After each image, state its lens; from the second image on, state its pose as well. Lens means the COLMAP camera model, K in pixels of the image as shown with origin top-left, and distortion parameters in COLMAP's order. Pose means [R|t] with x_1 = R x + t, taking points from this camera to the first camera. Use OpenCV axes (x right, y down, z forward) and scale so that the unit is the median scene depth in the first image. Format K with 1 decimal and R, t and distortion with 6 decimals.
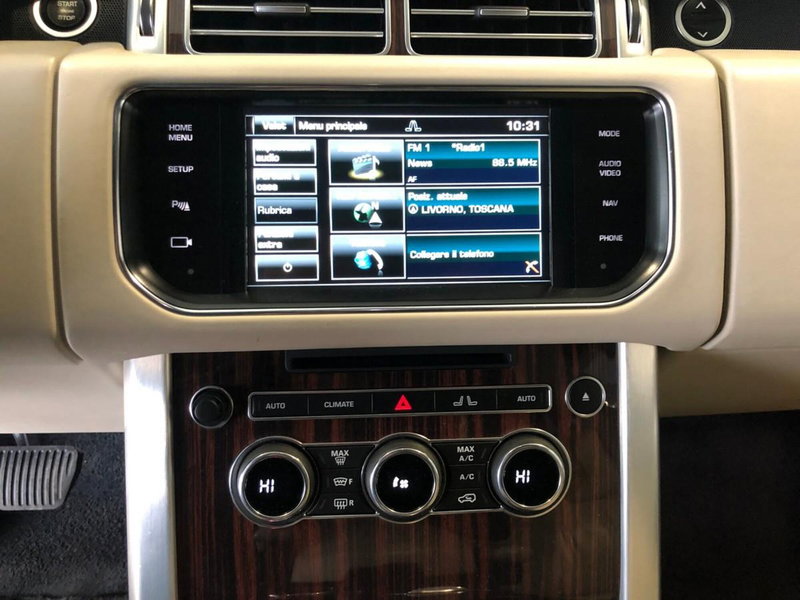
lens RADIAL K [[663.6, 0, 394.0], [0, 663.6, 305.6], [0, 0, 1]] dist [0.019380, -0.014968]
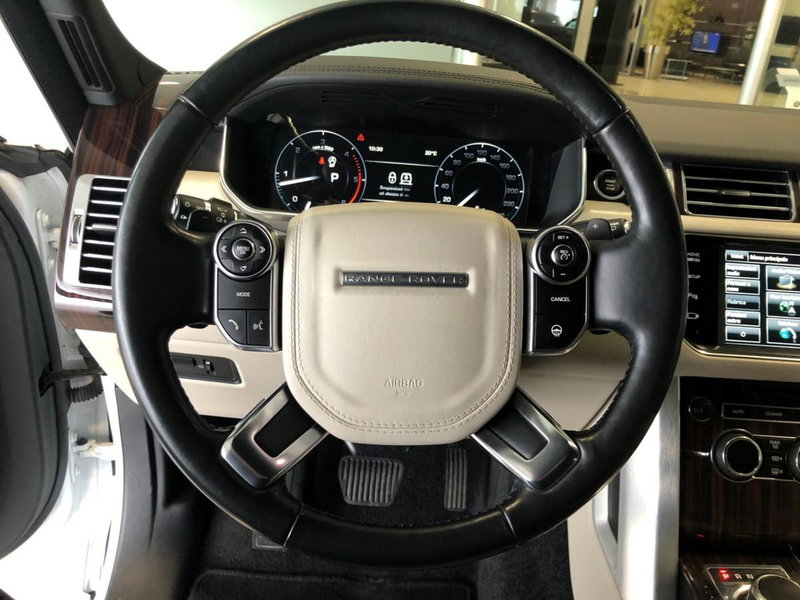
lens RADIAL K [[663.6, 0, 401.3], [0, 663.6, 301.3], [0, 0, 1]] dist [0.019380, -0.014968]
pose [[0.997036, 0.072326, -0.026232, -1.033787], [-0.075179, 0.988339, -0.132413, 0.160710], [0.016350, 0.133993, 0.990847, -0.800199]]
